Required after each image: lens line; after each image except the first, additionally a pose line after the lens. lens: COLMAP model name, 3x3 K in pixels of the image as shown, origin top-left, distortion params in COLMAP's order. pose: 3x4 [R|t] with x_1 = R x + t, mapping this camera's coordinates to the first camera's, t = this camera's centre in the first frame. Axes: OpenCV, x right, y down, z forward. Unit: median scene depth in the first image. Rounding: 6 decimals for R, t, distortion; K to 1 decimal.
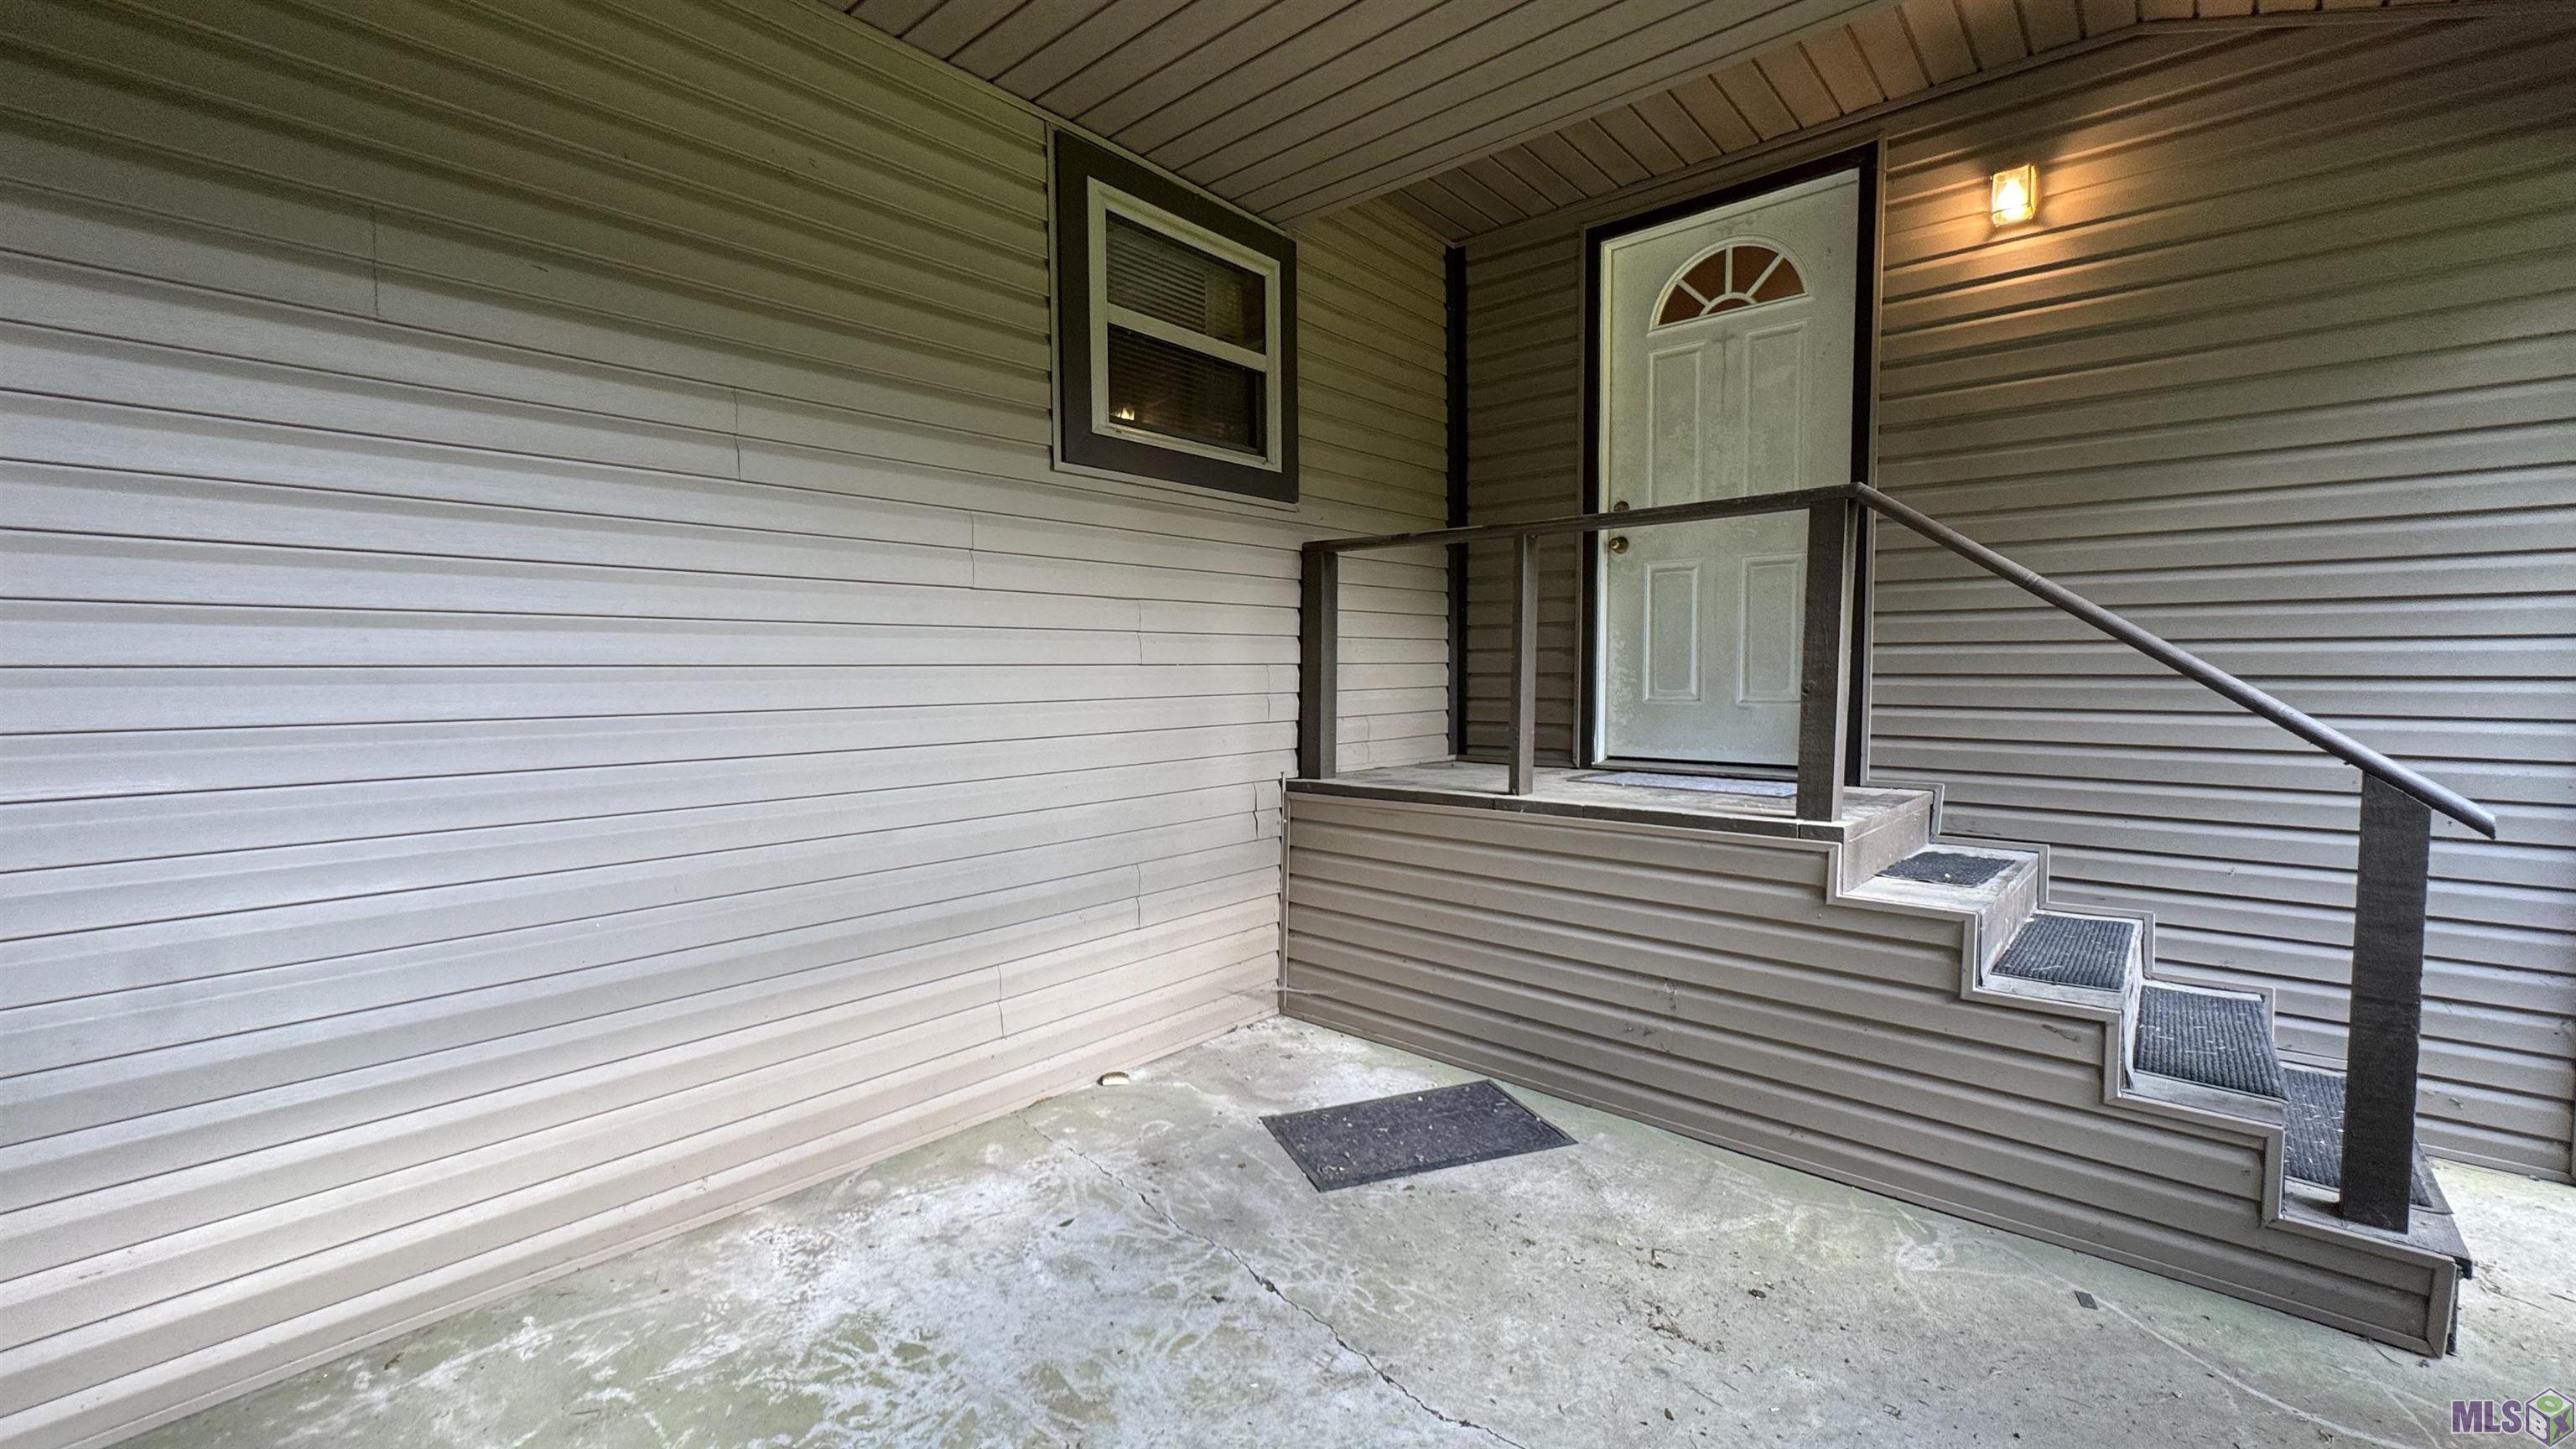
lens RADIAL K [[1038.1, 0, 1288.9], [0, 1038.1, 724.2], [0, 0, 1]] dist [-0.003739, 0.000876]
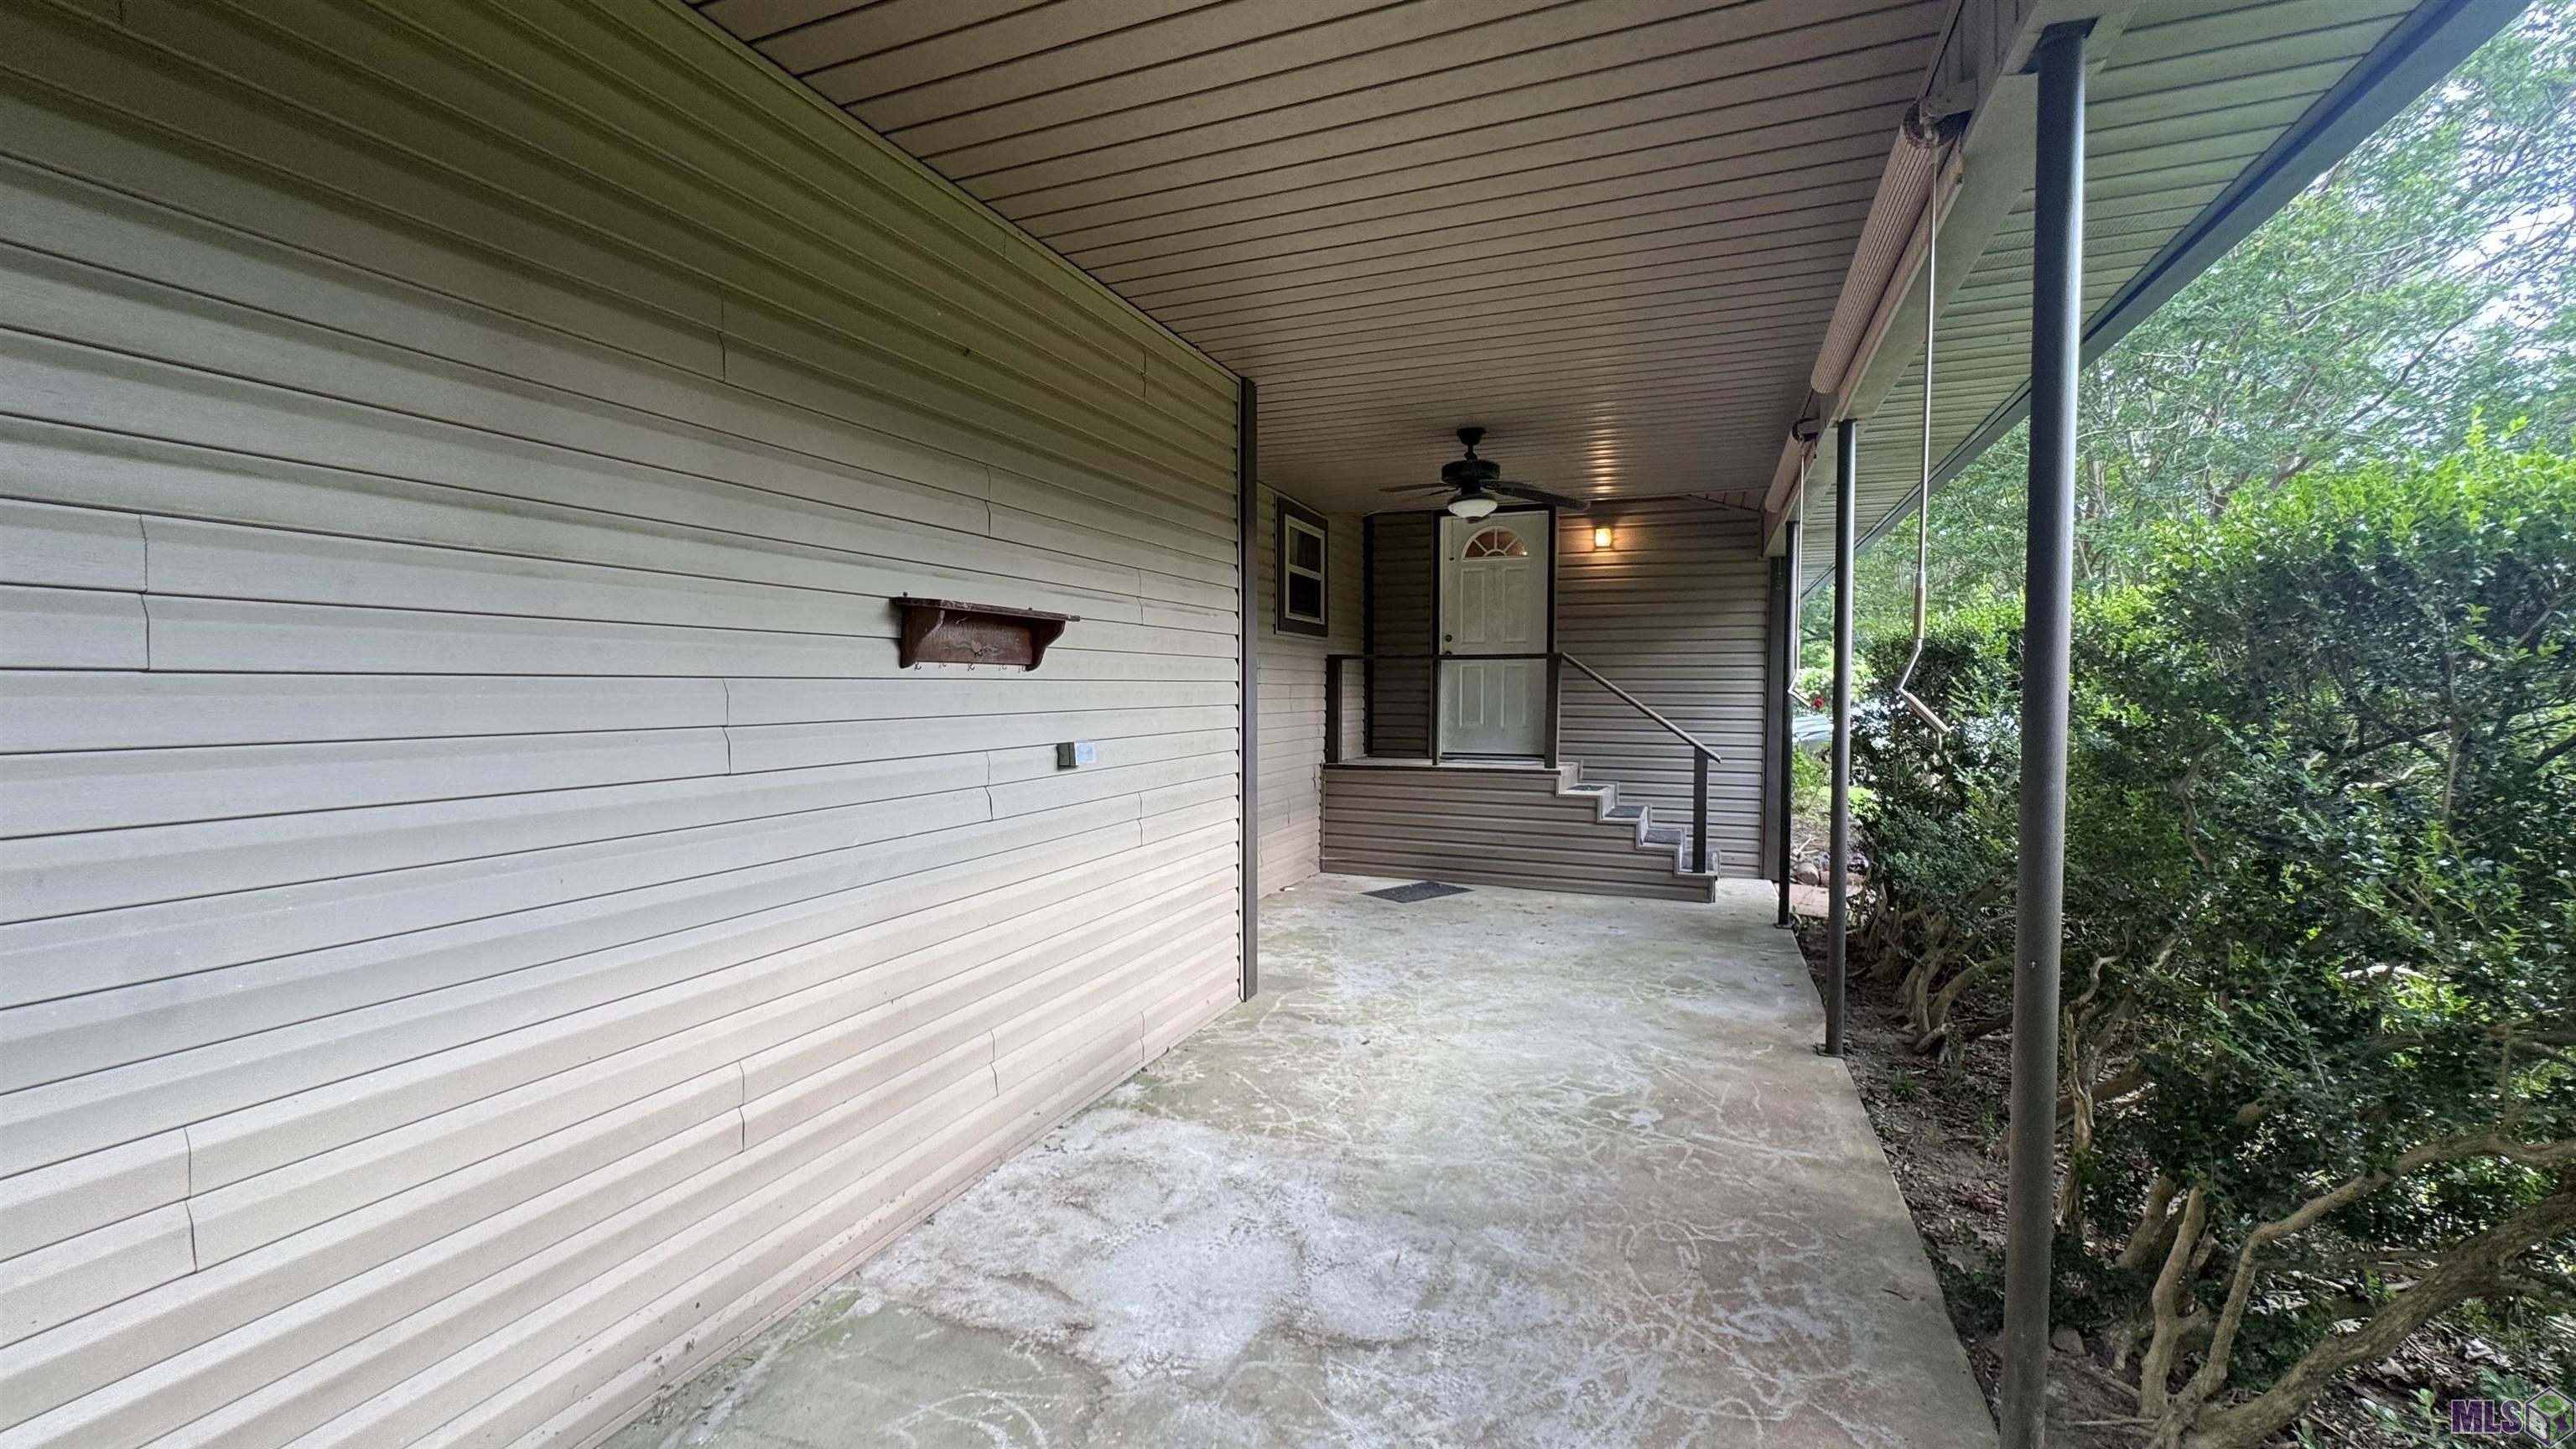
lens RADIAL K [[1038.1, 0, 1281.0], [0, 1038.1, 726.6], [0, 0, 1]] dist [-0.003739, 0.000876]
pose [[0.942925, -0.004697, 0.332971, -0.853878], [0.010332, 0.999832, -0.015152, 0.007513], [-0.332844, 0.017728, 0.942815, -1.082274]]
